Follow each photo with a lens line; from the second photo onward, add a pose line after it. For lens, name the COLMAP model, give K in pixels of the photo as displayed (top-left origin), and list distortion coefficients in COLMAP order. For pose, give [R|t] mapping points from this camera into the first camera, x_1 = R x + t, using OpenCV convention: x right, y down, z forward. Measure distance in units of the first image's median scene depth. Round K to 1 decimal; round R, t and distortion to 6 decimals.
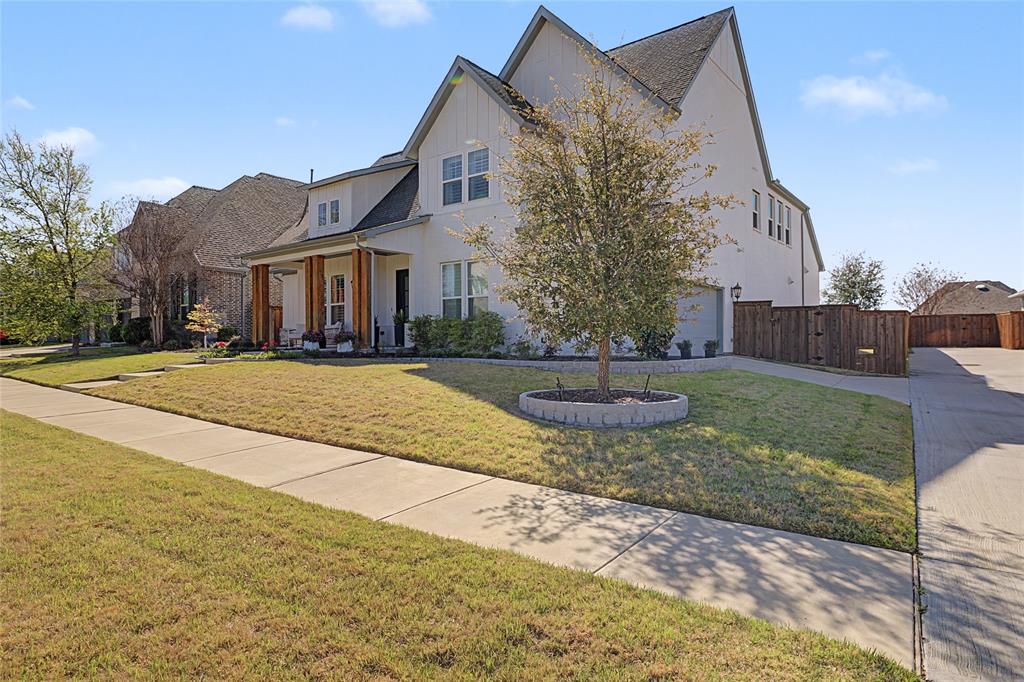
lens RADIAL K [[548.9, 0, 512.0], [0, 548.9, 341.0], [0, 0, 1]] dist [-0.000728, -0.000014]
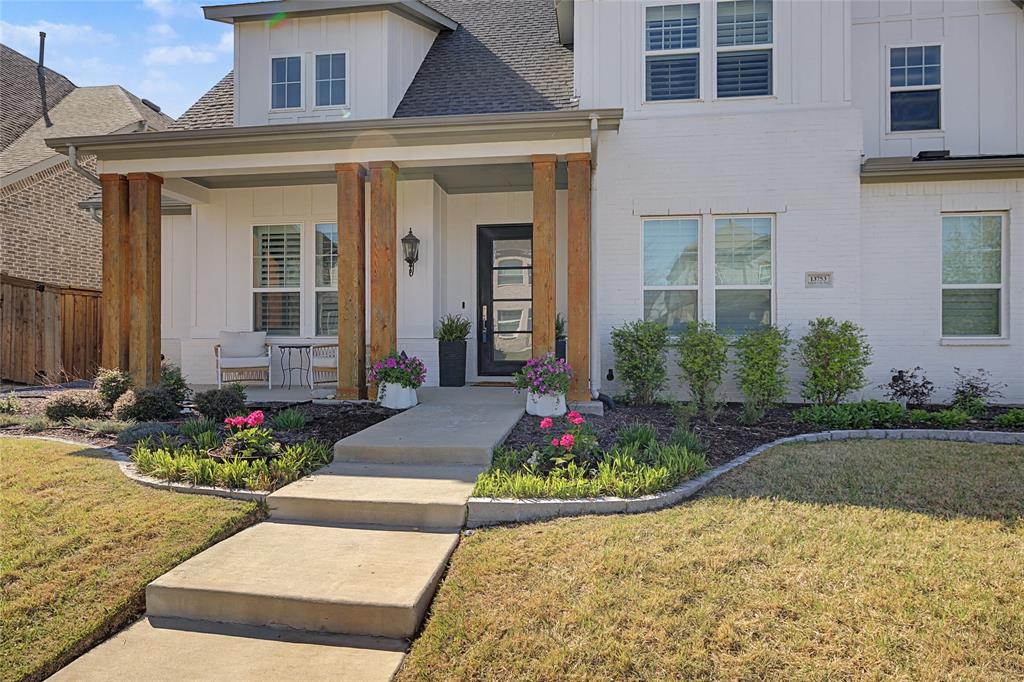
lens RADIAL K [[548.9, 0, 512.0], [0, 548.9, 341.0], [0, 0, 1]] dist [-0.000728, -0.000014]
pose [[0.875149, -0.003551, 0.483841, -0.466547], [-0.003634, 0.999897, 0.013912, -0.038549], [-0.483840, -0.013934, 0.875046, 0.625274]]
